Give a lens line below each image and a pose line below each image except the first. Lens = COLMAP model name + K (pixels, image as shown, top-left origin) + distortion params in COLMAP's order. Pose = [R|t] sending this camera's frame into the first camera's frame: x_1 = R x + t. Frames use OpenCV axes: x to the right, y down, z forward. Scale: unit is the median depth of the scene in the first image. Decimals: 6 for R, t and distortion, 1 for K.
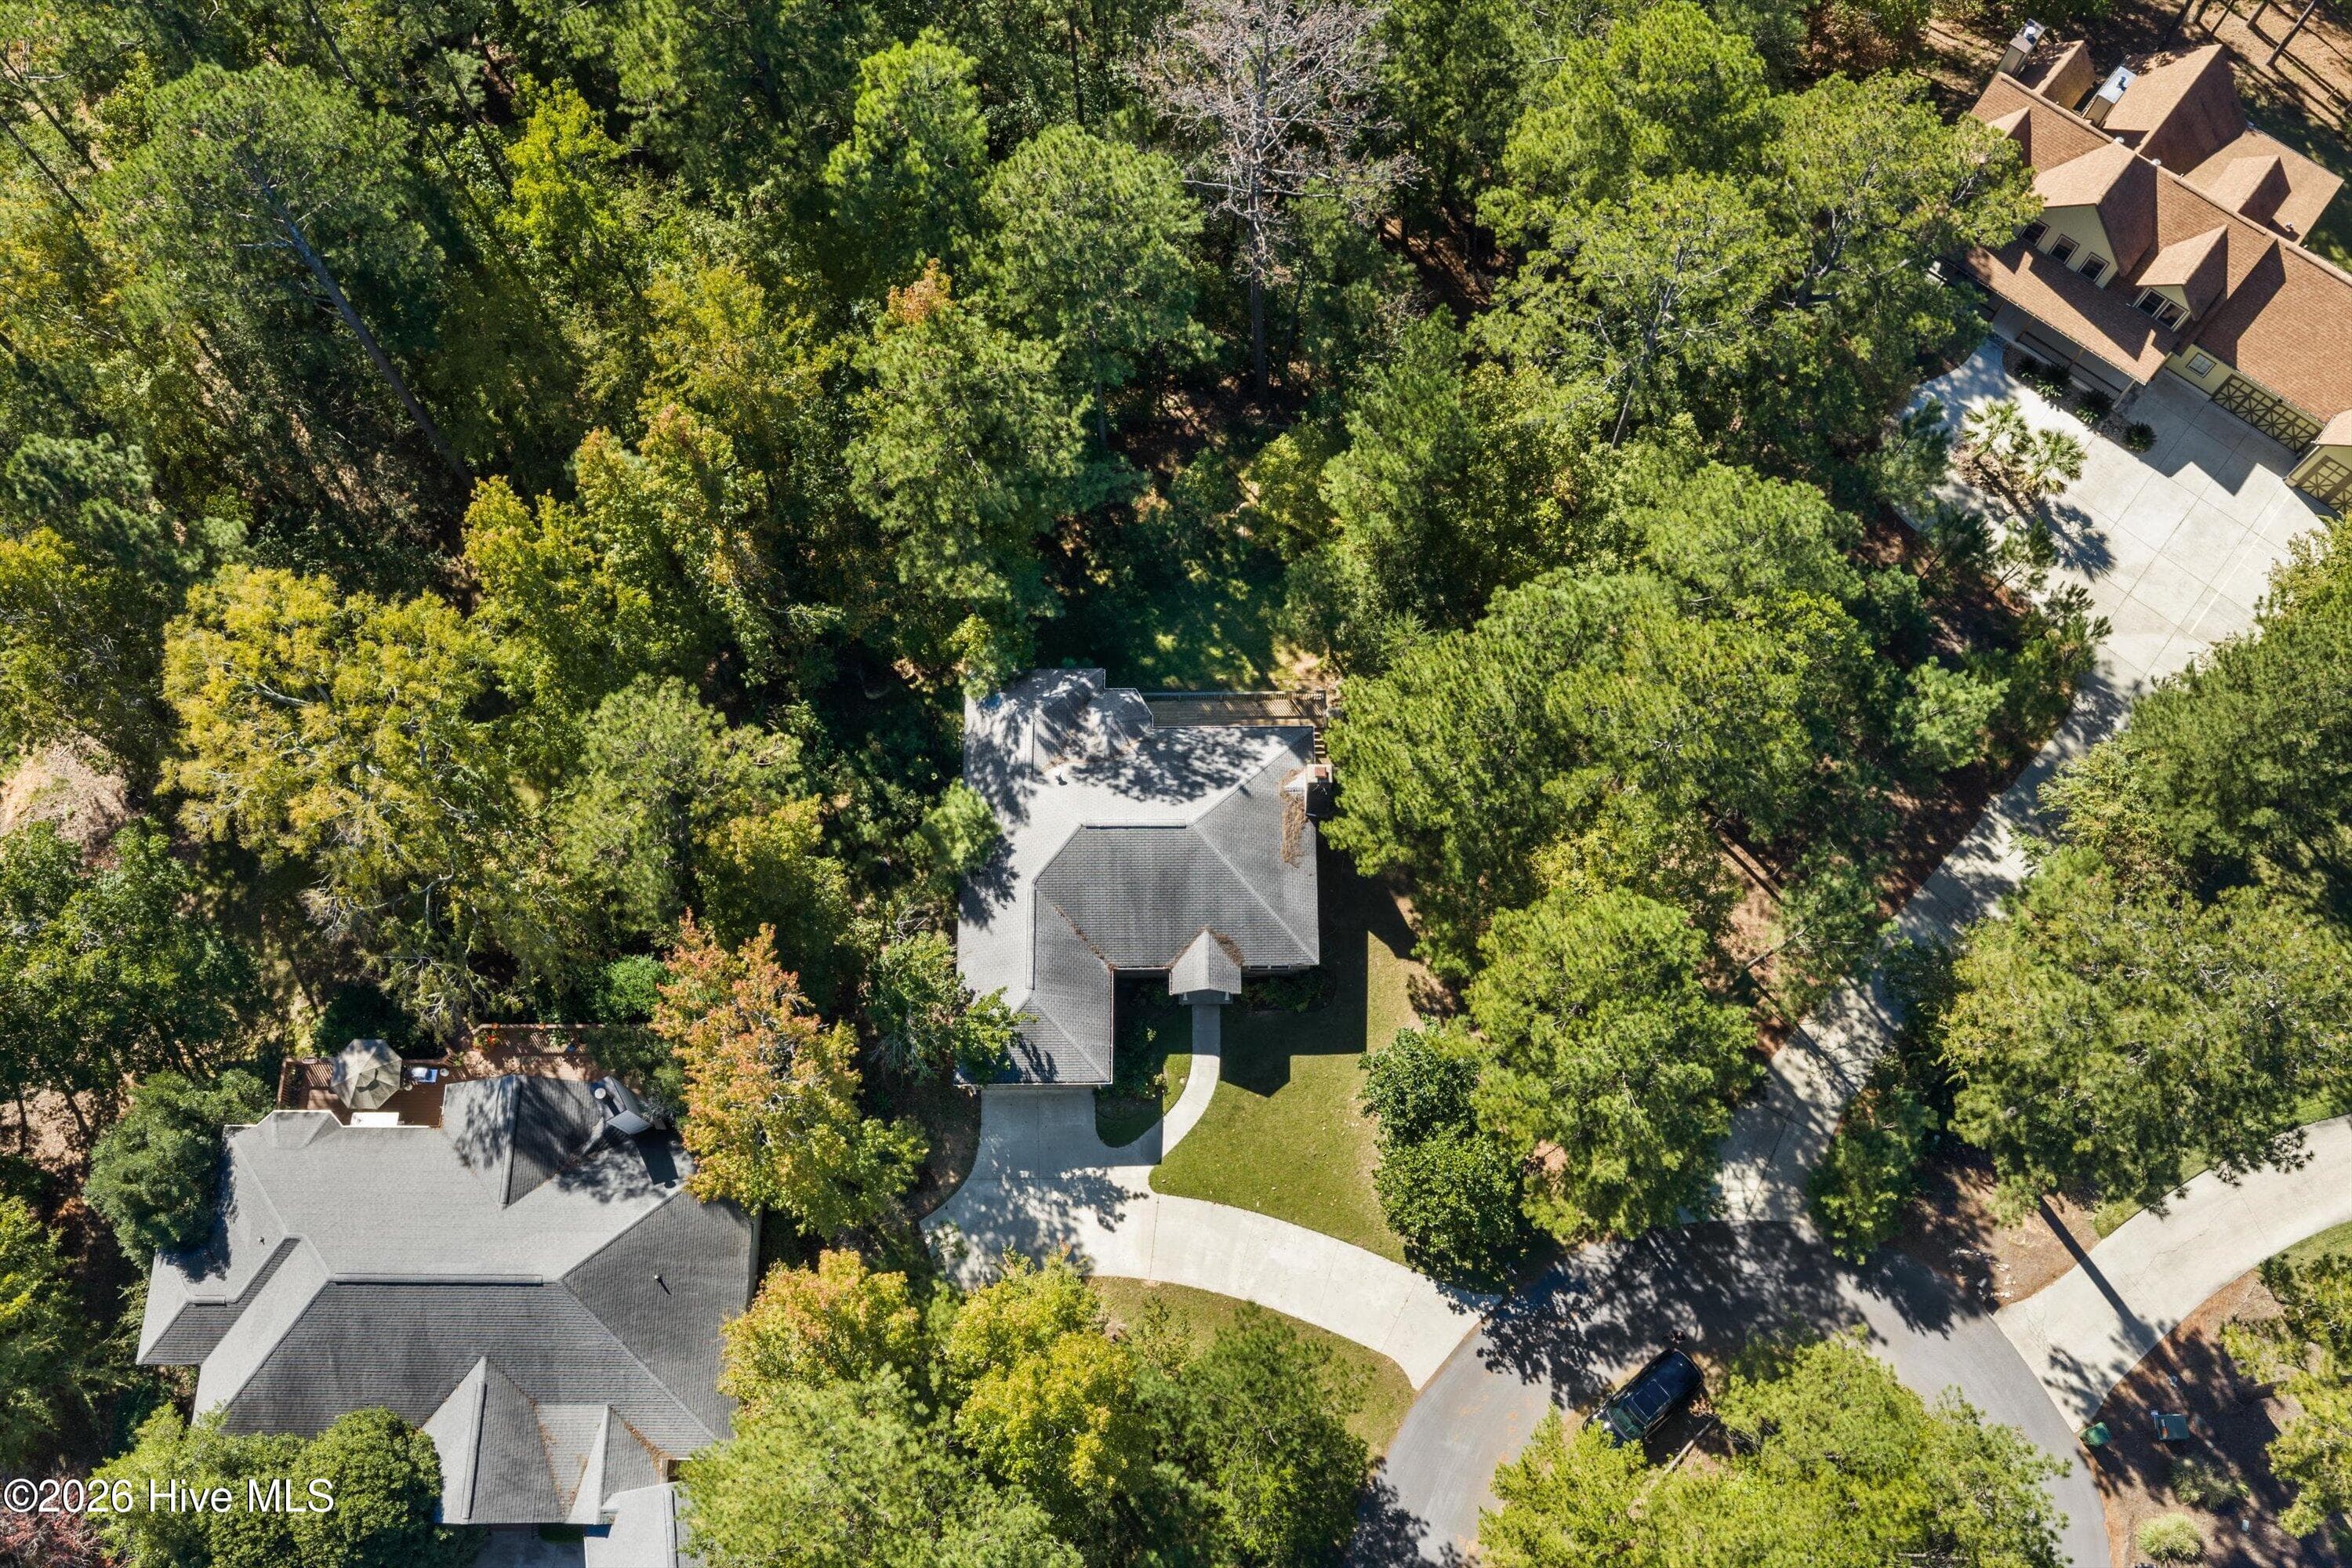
lens RADIAL K [[1914.3, 0, 1176.6], [0, 1914.3, 811.3], [0, 0, 1]] dist [0.008879, -0.011335]
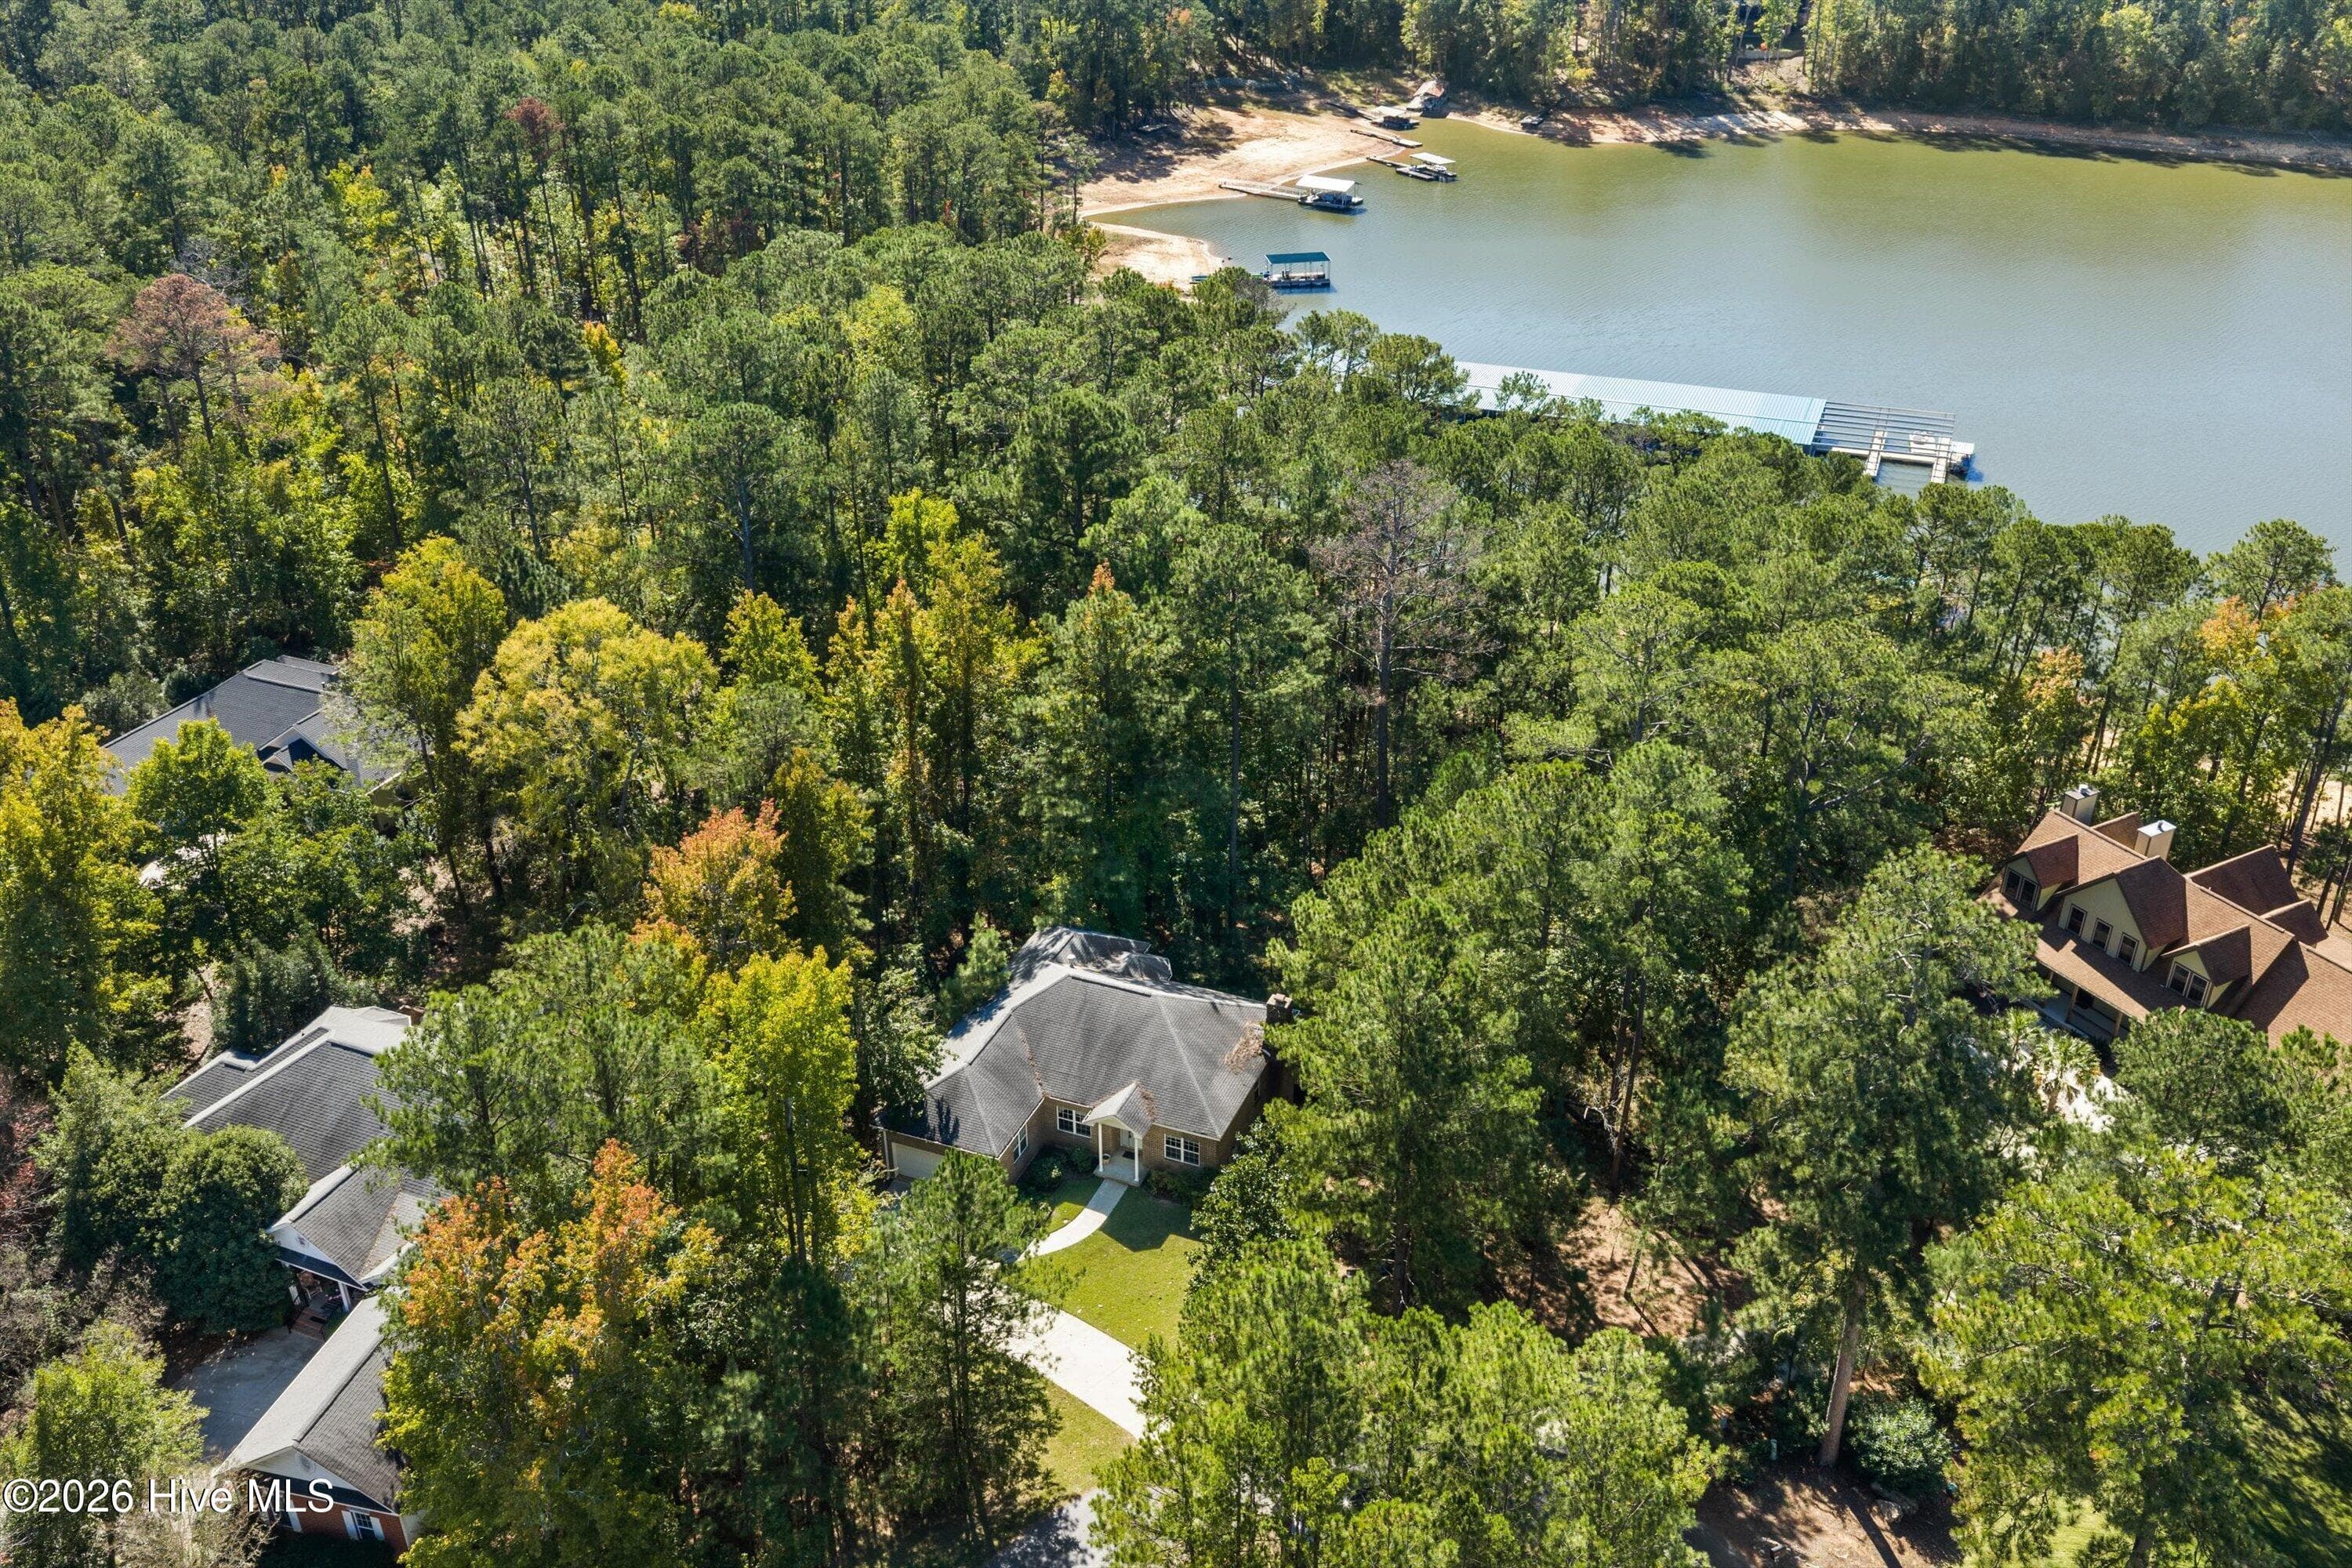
lens RADIAL K [[1920.9, 0, 1176.8], [0, 1920.9, 828.1], [0, 0, 1]] dist [0.009044, -0.010774]
pose [[0.924042, 0.197242, -0.327478, 0.371526], [-0.363837, 0.716674, -0.594980, 0.606715], [0.117340, 0.668936, 0.734000, 0.087523]]
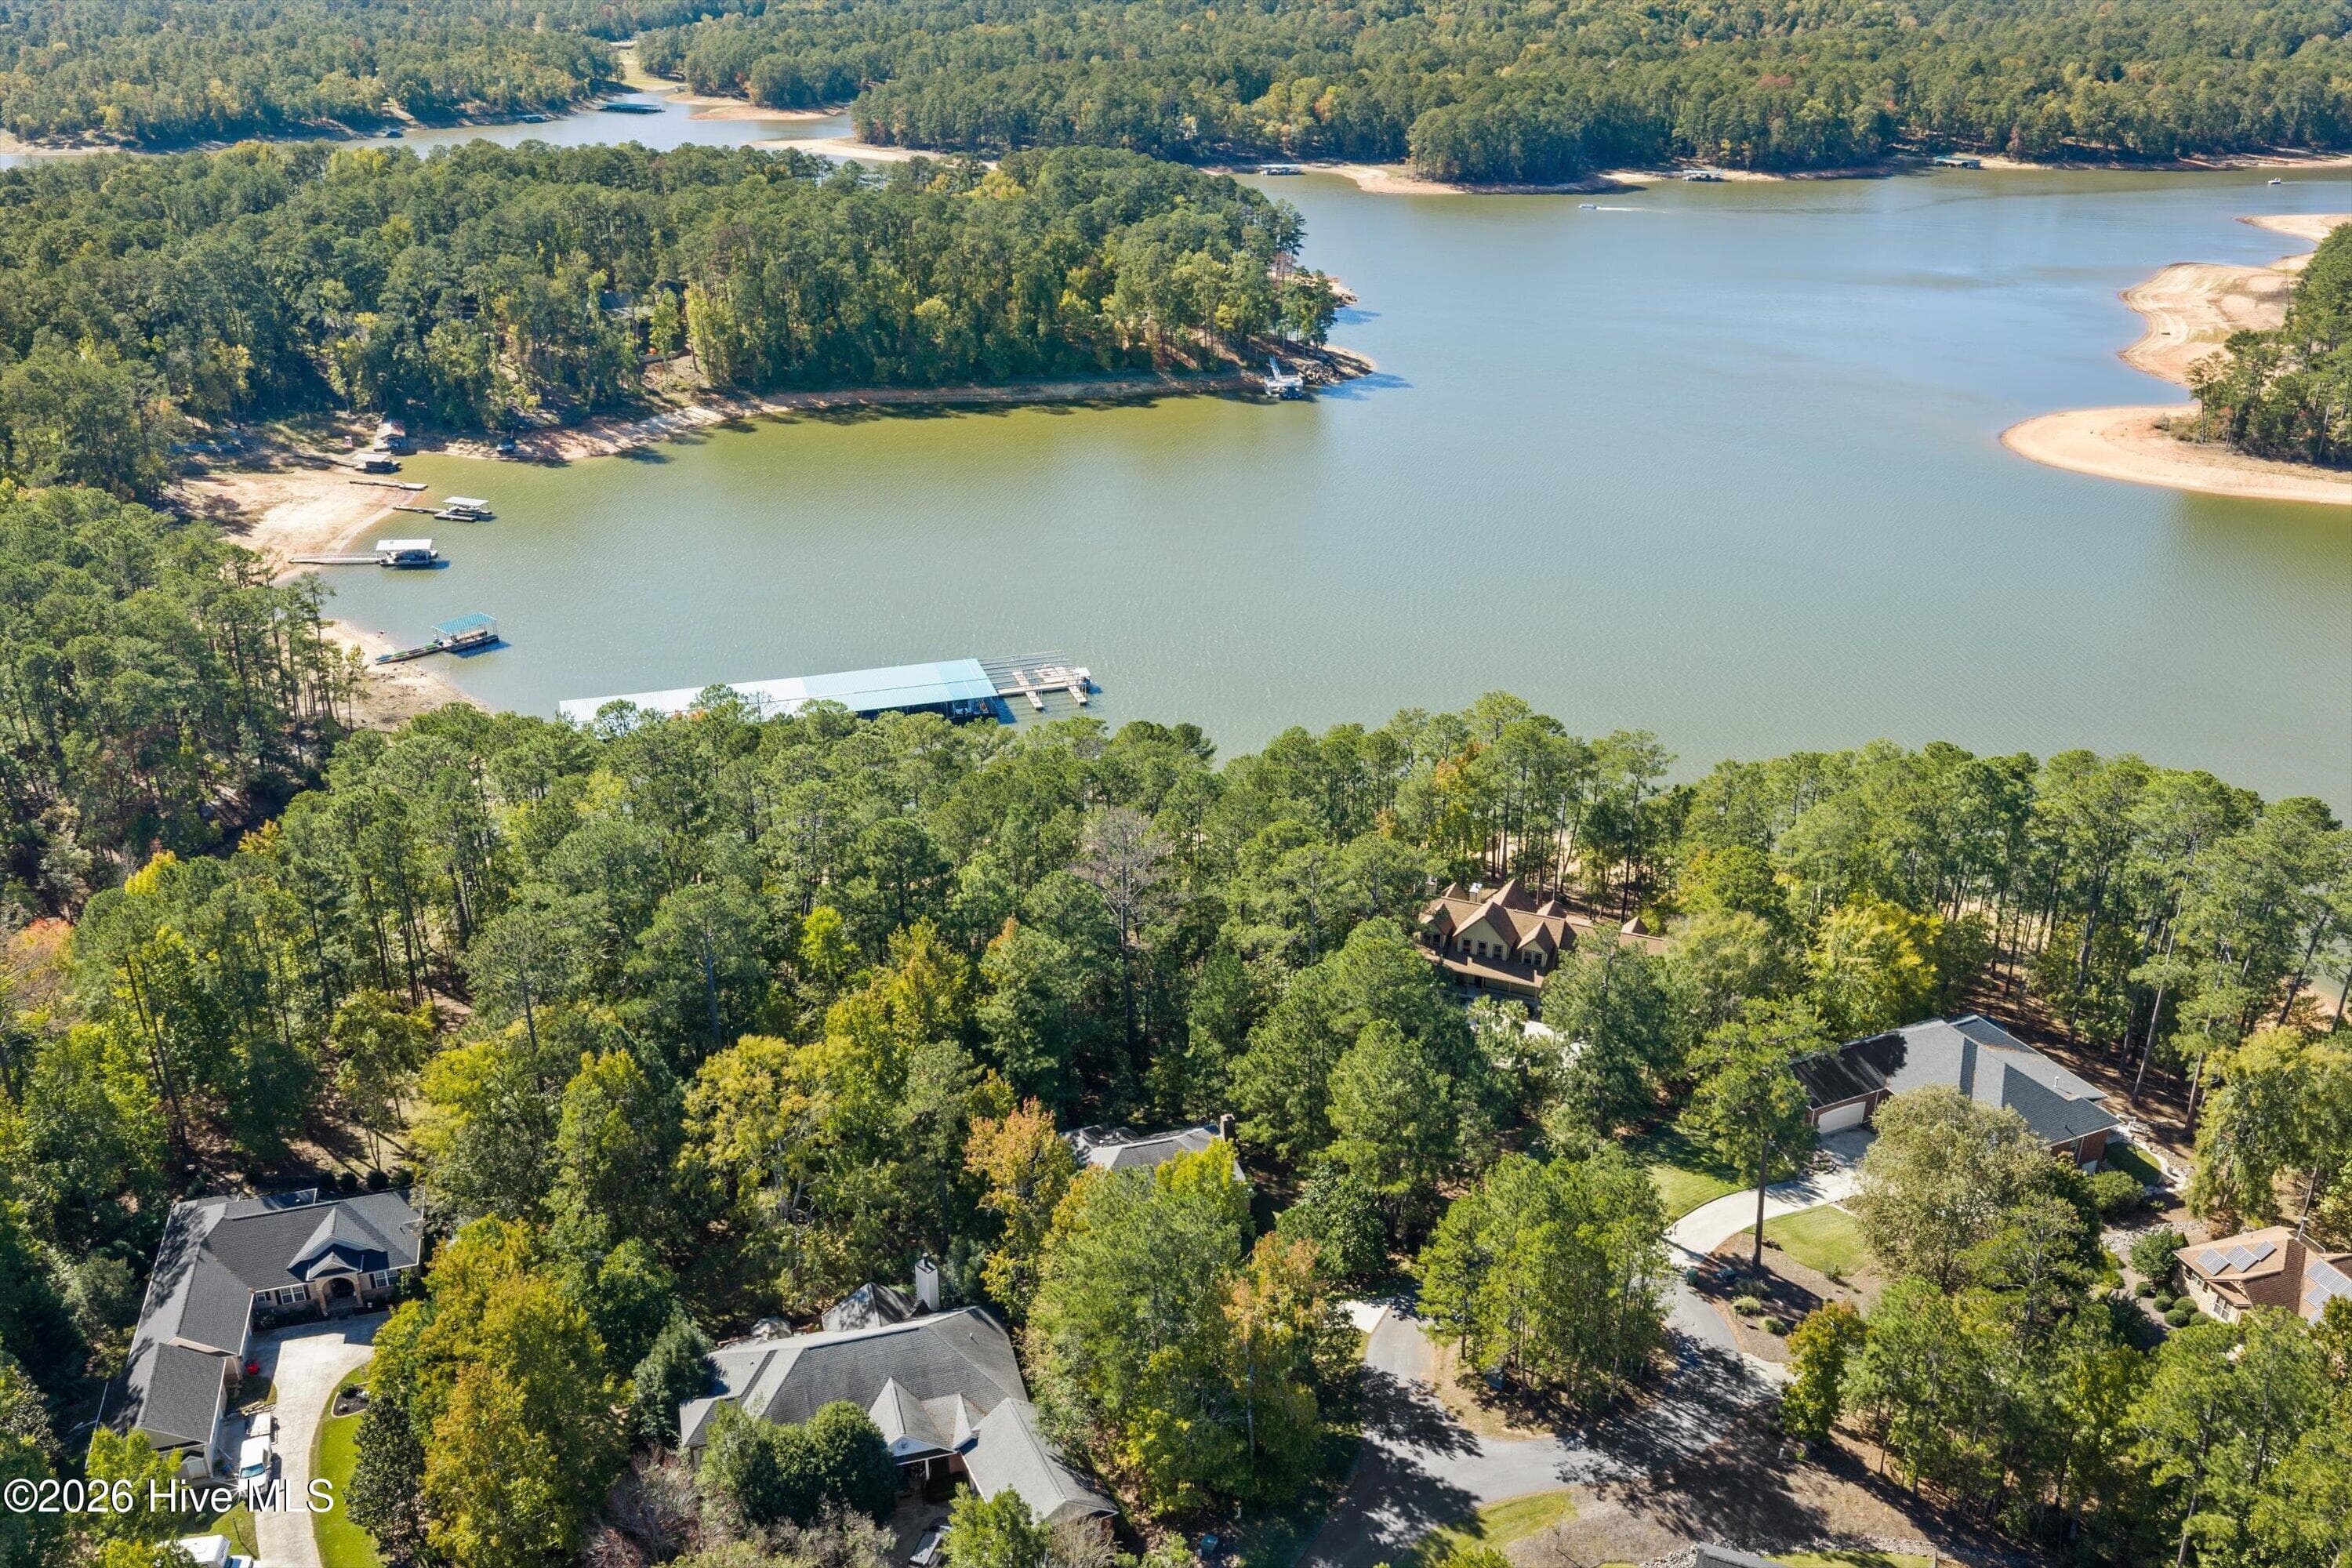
lens RADIAL K [[1914.3, 0, 1176.6], [0, 1914.3, 811.3], [0, 0, 1]] dist [0.008879, -0.011335]
pose [[0.960449, -0.110937, 0.255404, -0.462198], [0.261722, 0.672827, -0.691958, 1.158274], [-0.095079, 0.731435, 0.675250, -0.613921]]
